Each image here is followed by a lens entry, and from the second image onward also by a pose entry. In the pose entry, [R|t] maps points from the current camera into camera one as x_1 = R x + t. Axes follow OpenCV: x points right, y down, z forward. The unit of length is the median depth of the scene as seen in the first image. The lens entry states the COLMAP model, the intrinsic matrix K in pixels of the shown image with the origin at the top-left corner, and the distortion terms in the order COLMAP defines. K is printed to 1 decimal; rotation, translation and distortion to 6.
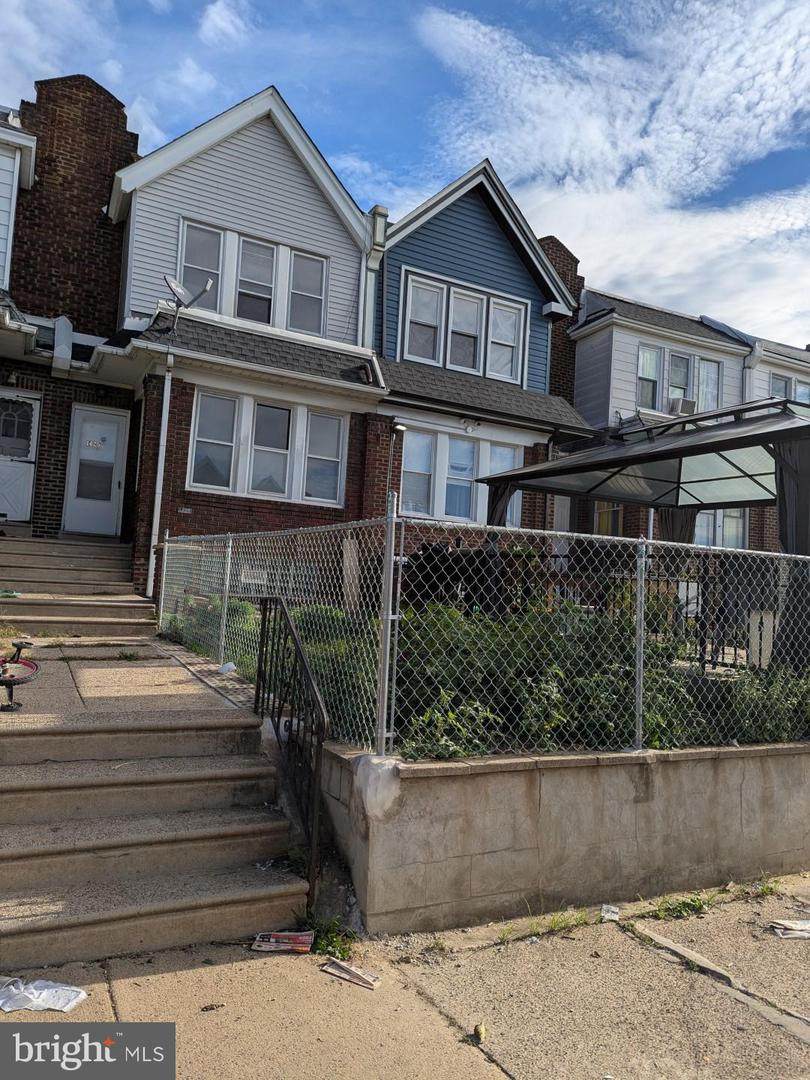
lens RADIAL K [[757.4, 0, 401.2], [0, 757.4, 539.0], [0, 0, 1]] dist [0.048463, -0.048980]
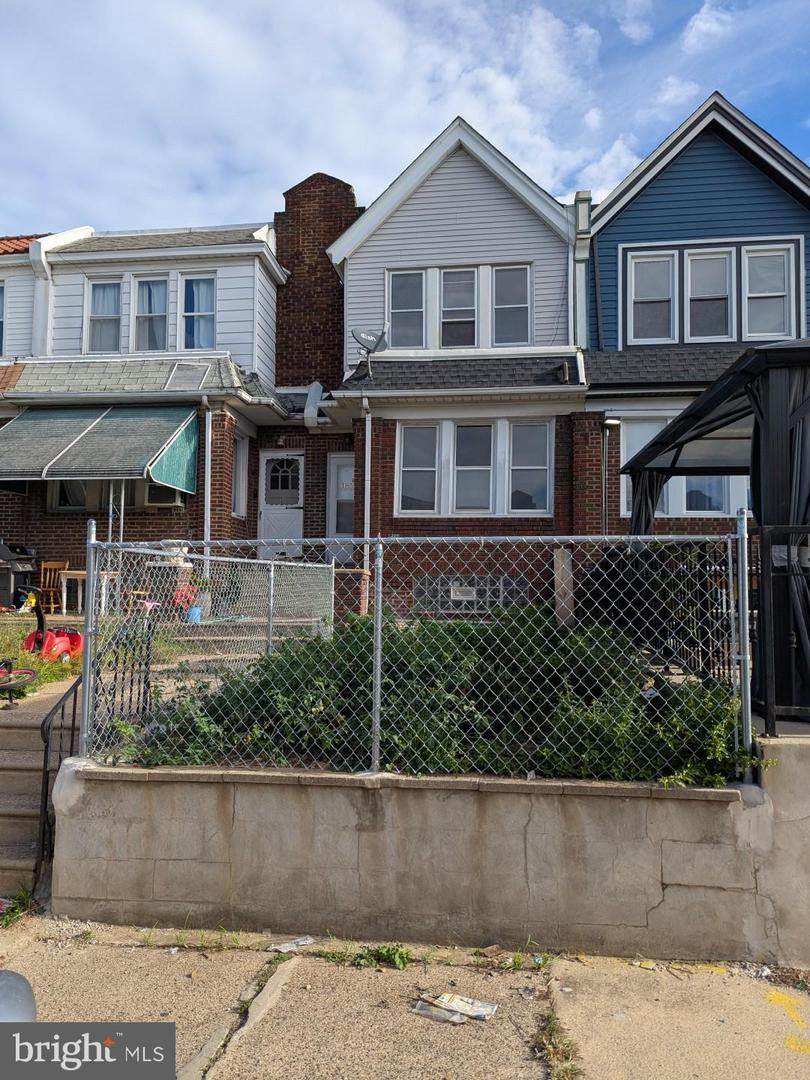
lens RADIAL K [[757.4, 0, 404.9], [0, 757.4, 545.0], [0, 0, 1]] dist [0.048463, -0.048980]
pose [[0.829325, -0.090980, -0.551310, 0.323576], [0.083764, 0.995749, -0.038318, 0.017930], [0.552453, -0.014402, 0.833420, 0.105369]]
